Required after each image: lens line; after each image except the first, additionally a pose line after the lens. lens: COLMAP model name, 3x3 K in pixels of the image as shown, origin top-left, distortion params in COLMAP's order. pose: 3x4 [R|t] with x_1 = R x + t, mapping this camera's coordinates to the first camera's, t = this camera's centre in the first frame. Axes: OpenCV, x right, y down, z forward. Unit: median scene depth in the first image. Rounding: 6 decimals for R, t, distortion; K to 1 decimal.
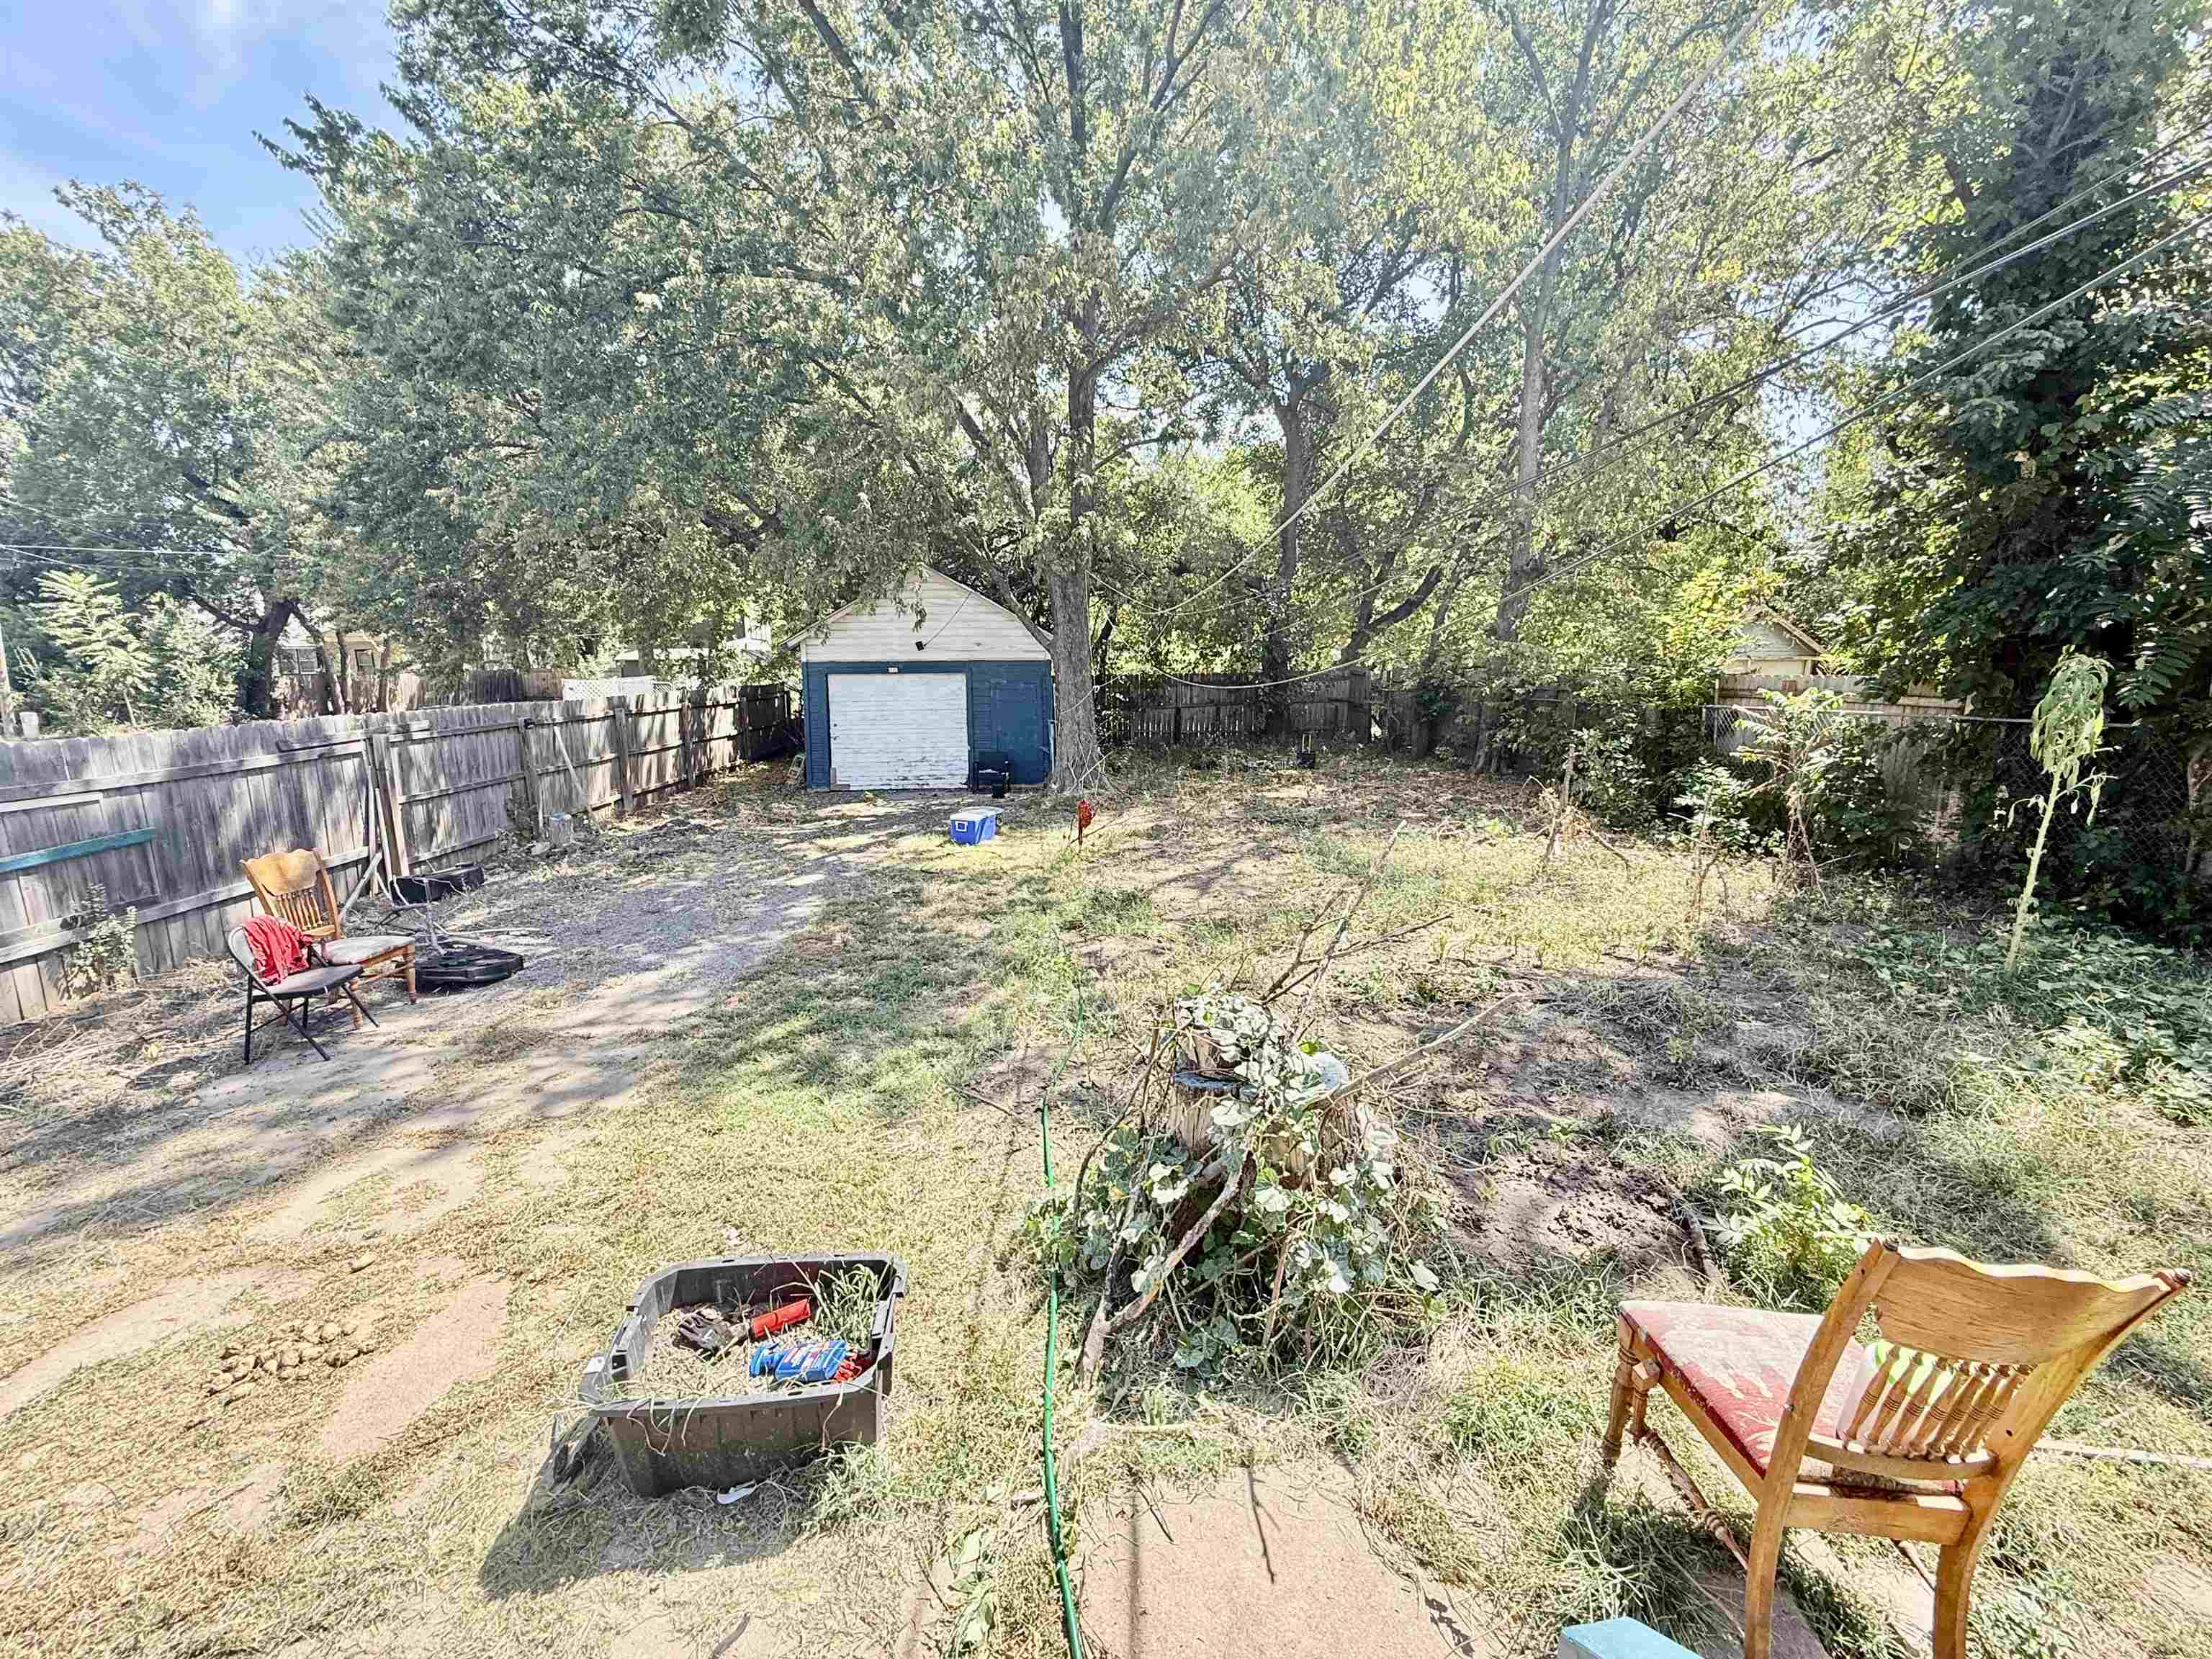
lens RADIAL K [[887.1, 0, 1097.2], [0, 887.1, 828.7], [0, 0, 1]] dist [-0.000992, 0.010349]
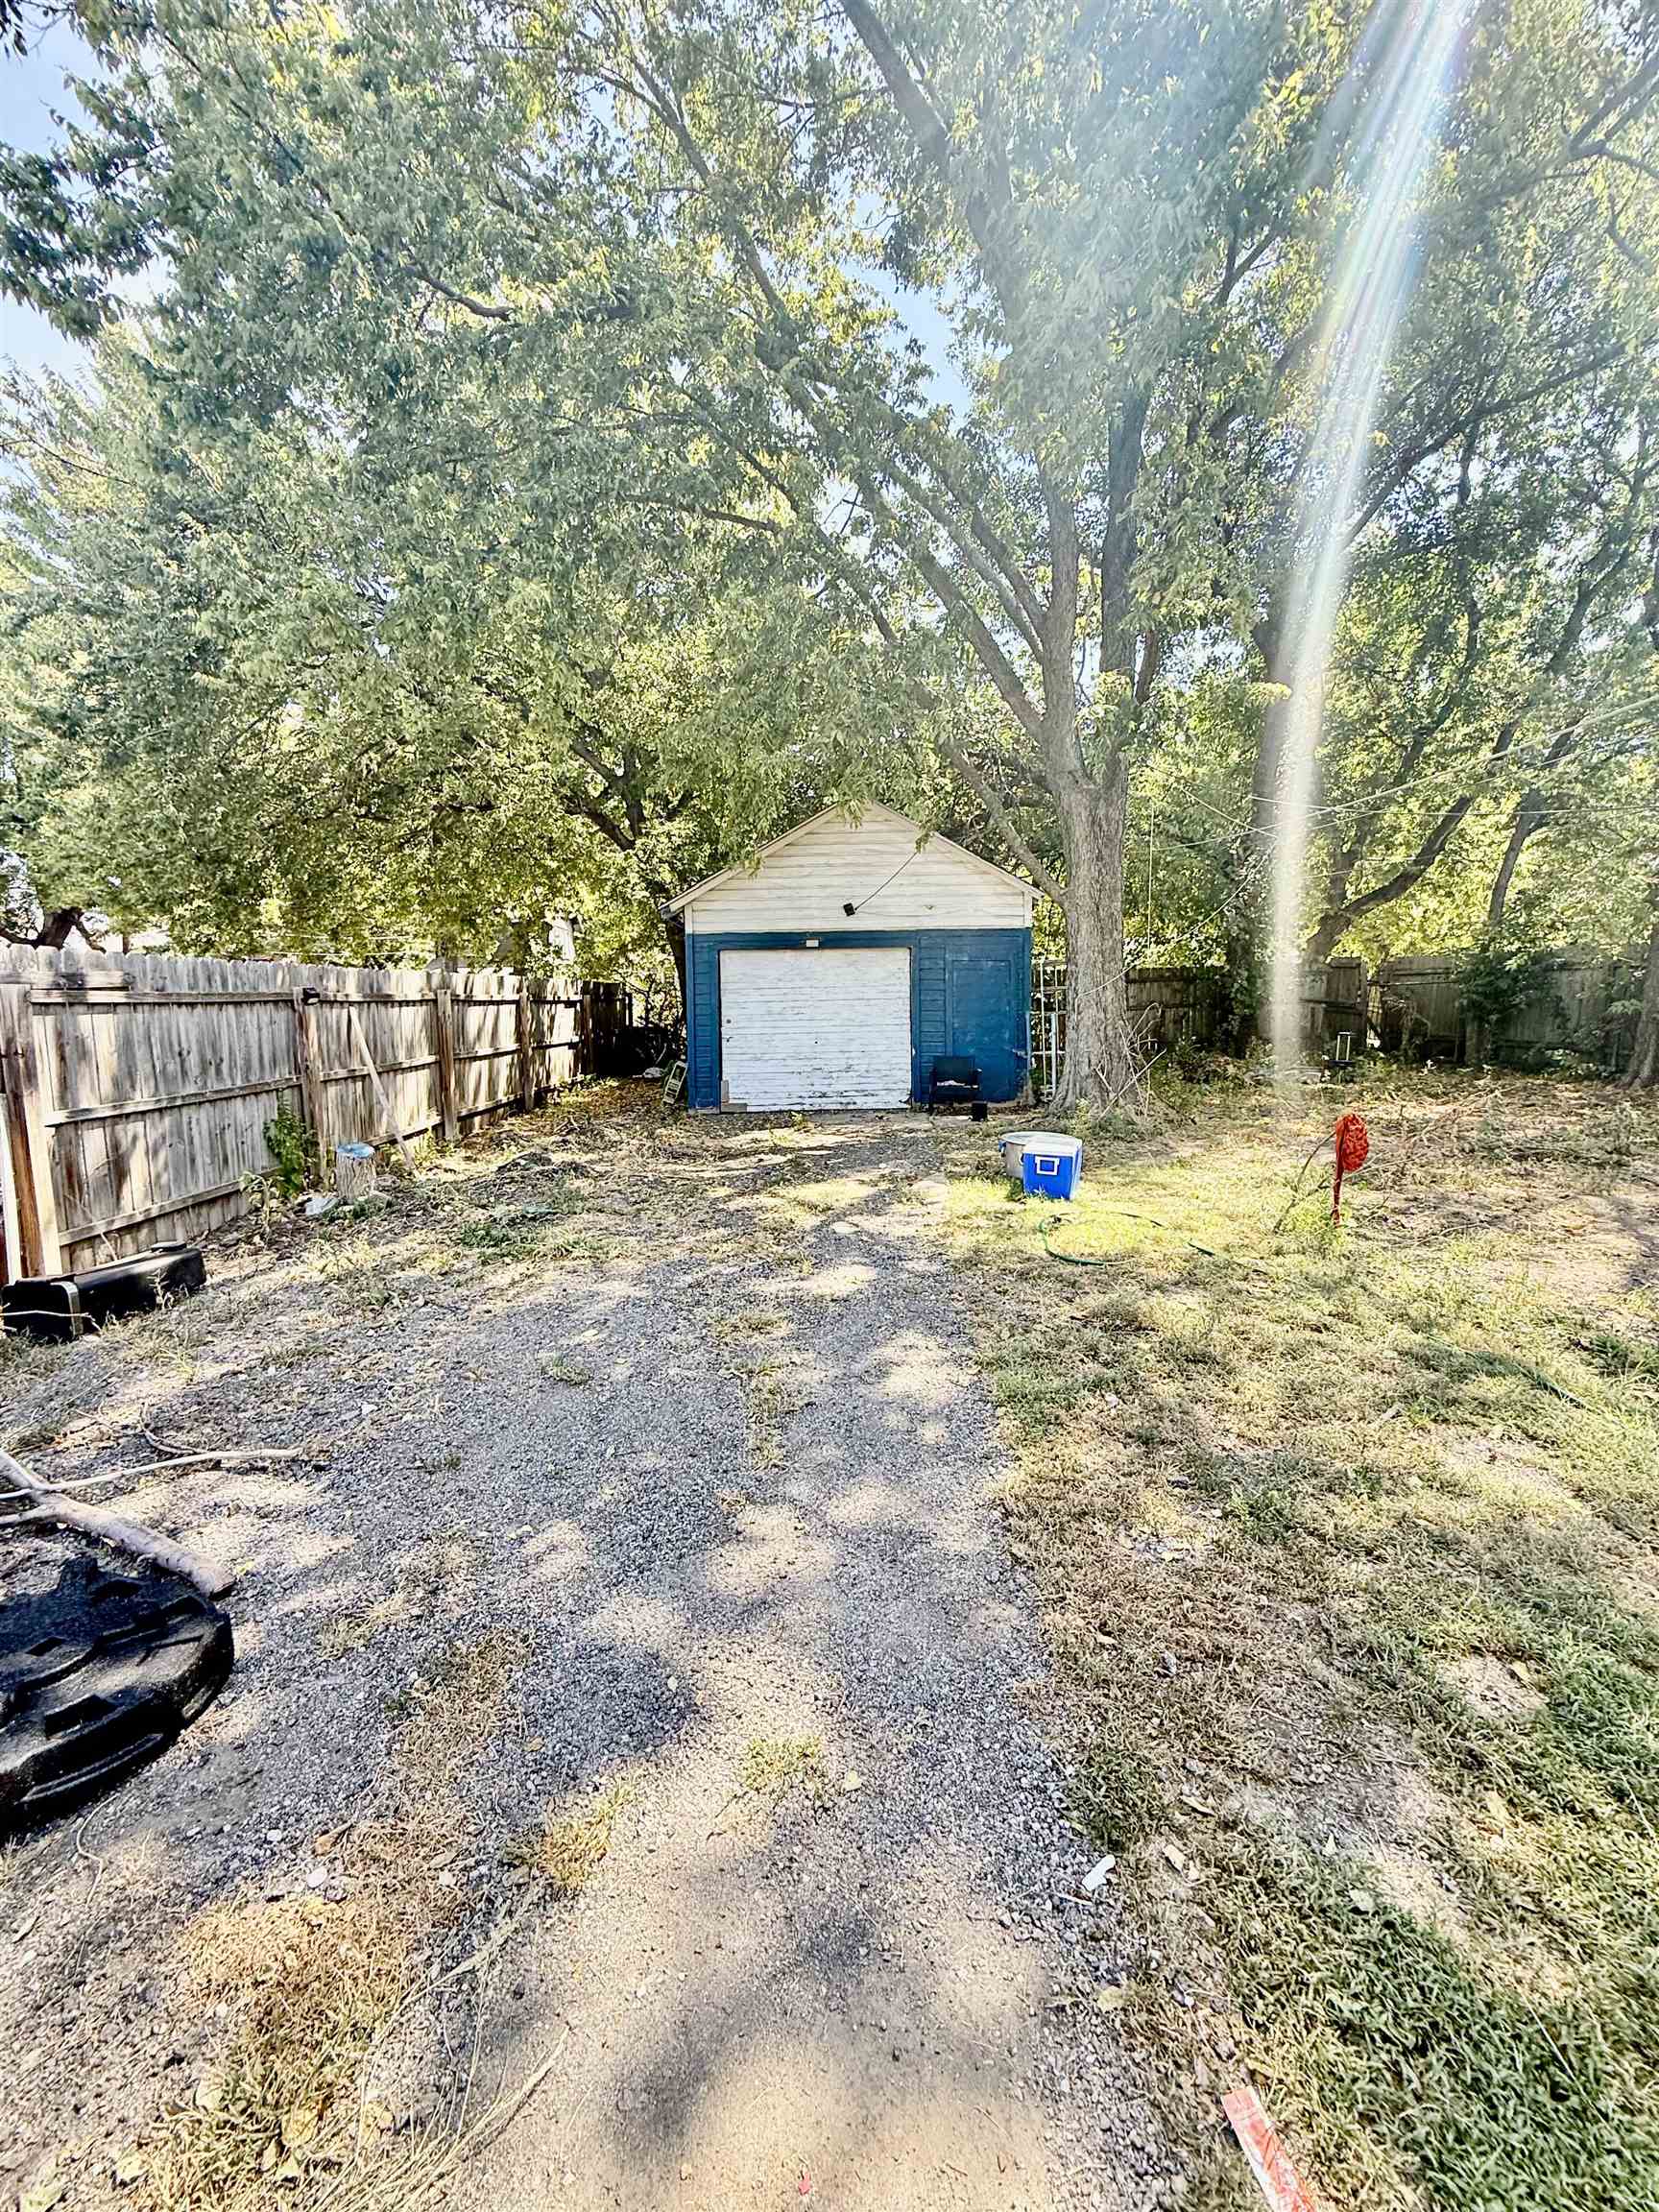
lens RADIAL K [[882.5, 0, 831.0], [0, 882.5, 1101.8], [0, 0, 1]] dist [0.002730, 0.000529]
pose [[0.999058, -0.003642, -0.043250, -0.184594], [0.000809, 0.997861, -0.065360, -0.004849], [0.043395, 0.065263, 0.996924, 0.299490]]
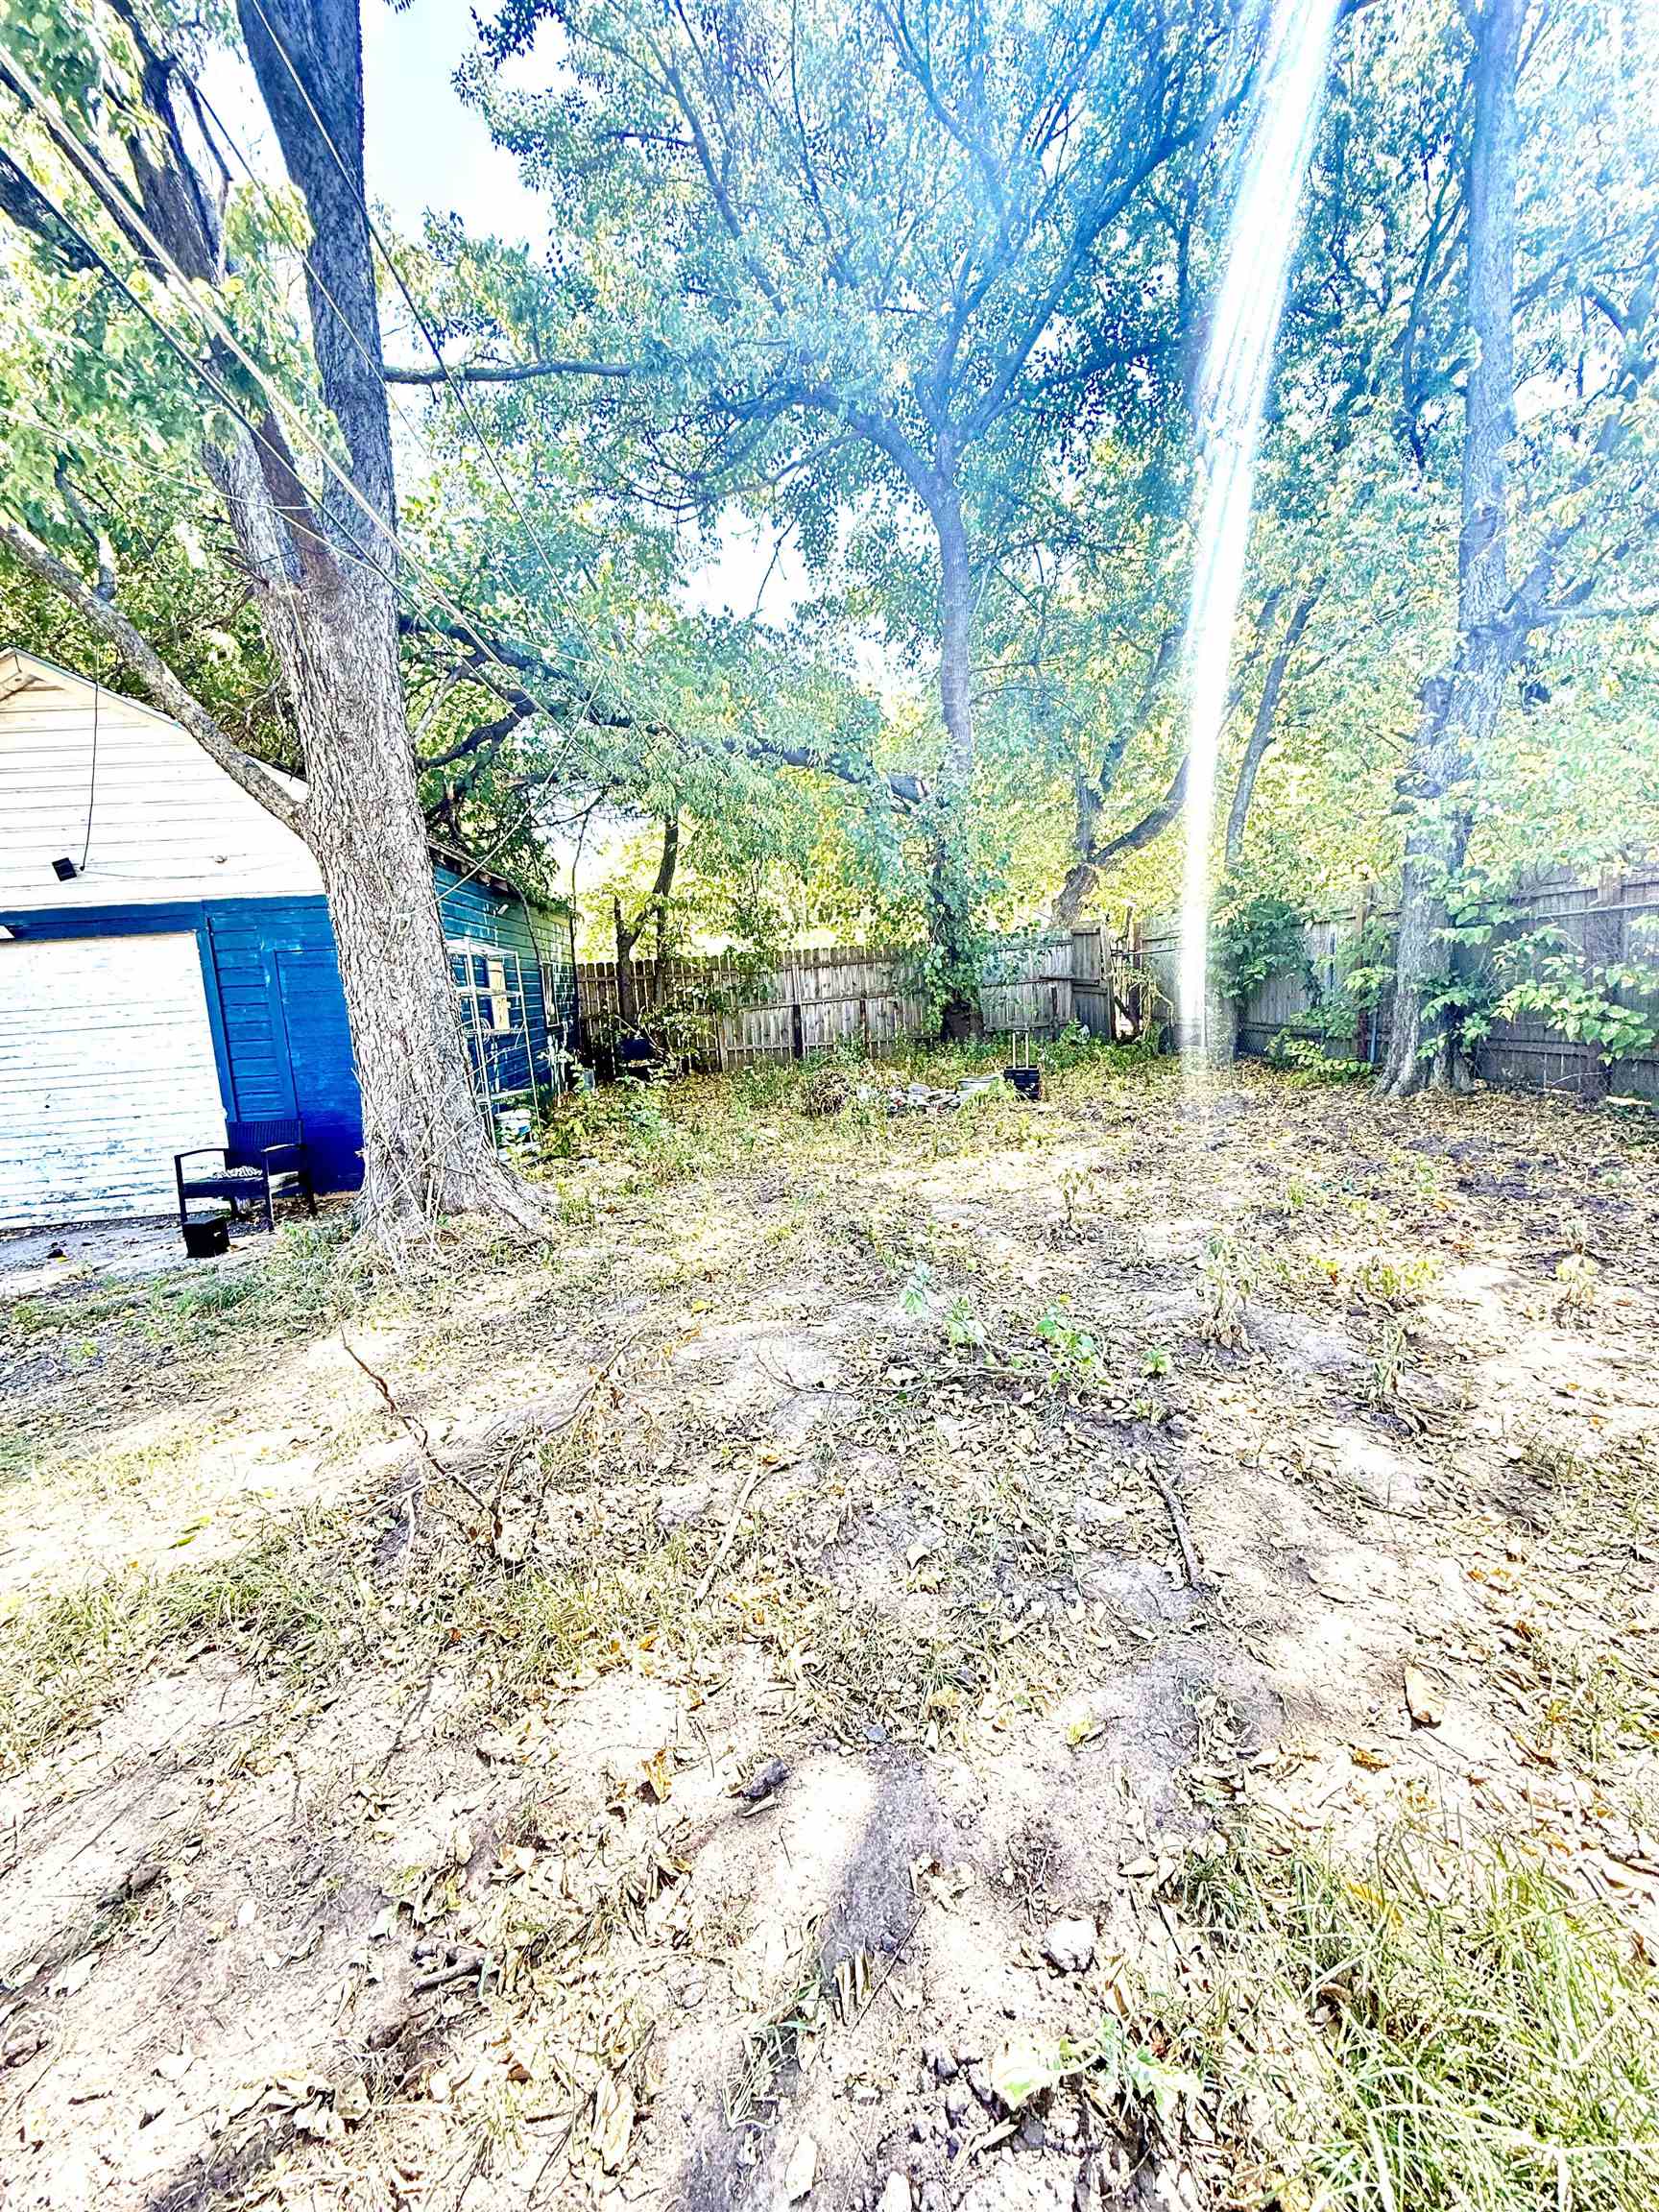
lens RADIAL K [[882.5, 0, 831.0], [0, 882.5, 1101.8], [0, 0, 1]] dist [0.002730, 0.000529]
pose [[0.996650, -0.066766, 0.047238, 0.120447], [0.069182, 0.996273, -0.051517, -0.056835], [-0.043622, 0.054612, 0.997554, 0.592179]]
